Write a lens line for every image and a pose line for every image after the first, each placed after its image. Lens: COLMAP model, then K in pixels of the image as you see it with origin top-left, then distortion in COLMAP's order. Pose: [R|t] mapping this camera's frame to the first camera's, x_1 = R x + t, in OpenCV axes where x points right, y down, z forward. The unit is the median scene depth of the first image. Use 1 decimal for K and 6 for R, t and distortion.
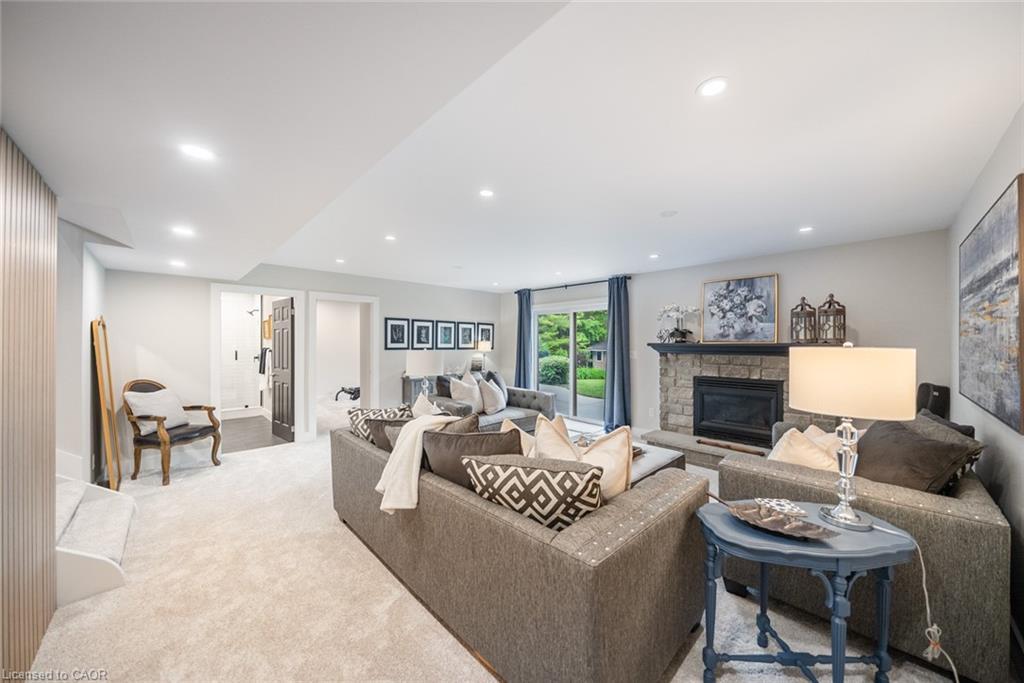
lens RADIAL K [[353.8, 0, 510.6], [0, 353.8, 343.0], [0, 0, 1]] dist [-0.002388, -0.000246]
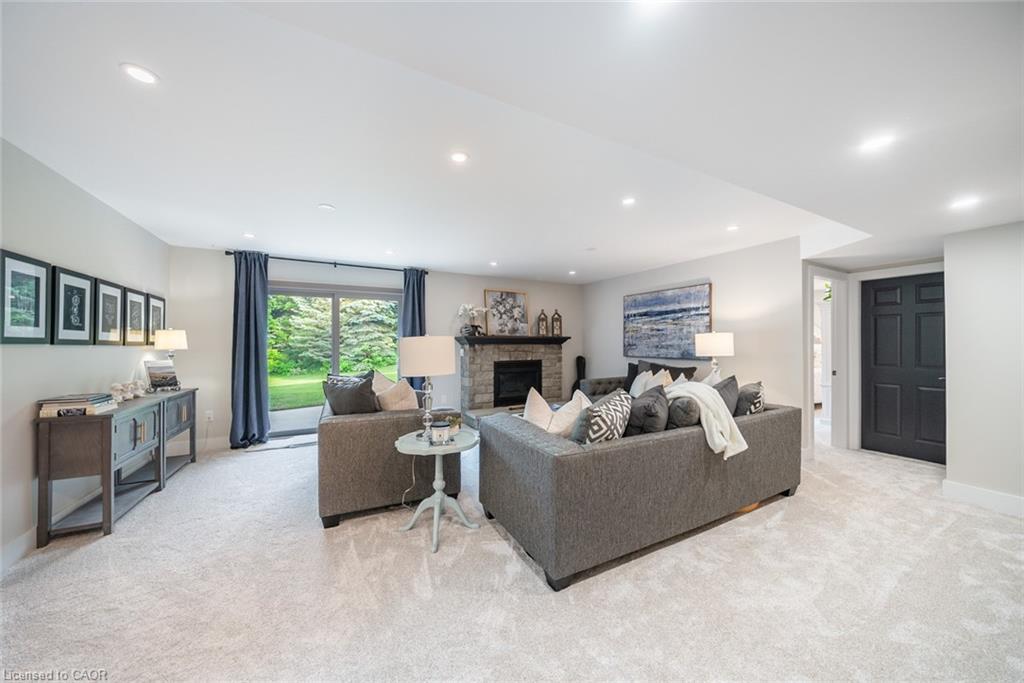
lens RADIAL K [[353.8, 0, 510.6], [0, 353.8, 343.0], [0, 0, 1]] dist [-0.002388, -0.000246]
pose [[0.288572, -0.000752, 0.957458, -0.697426], [0.001172, 0.999999, 0.000432, 0.024308], [-0.957457, 0.000998, 0.288573, 0.561535]]
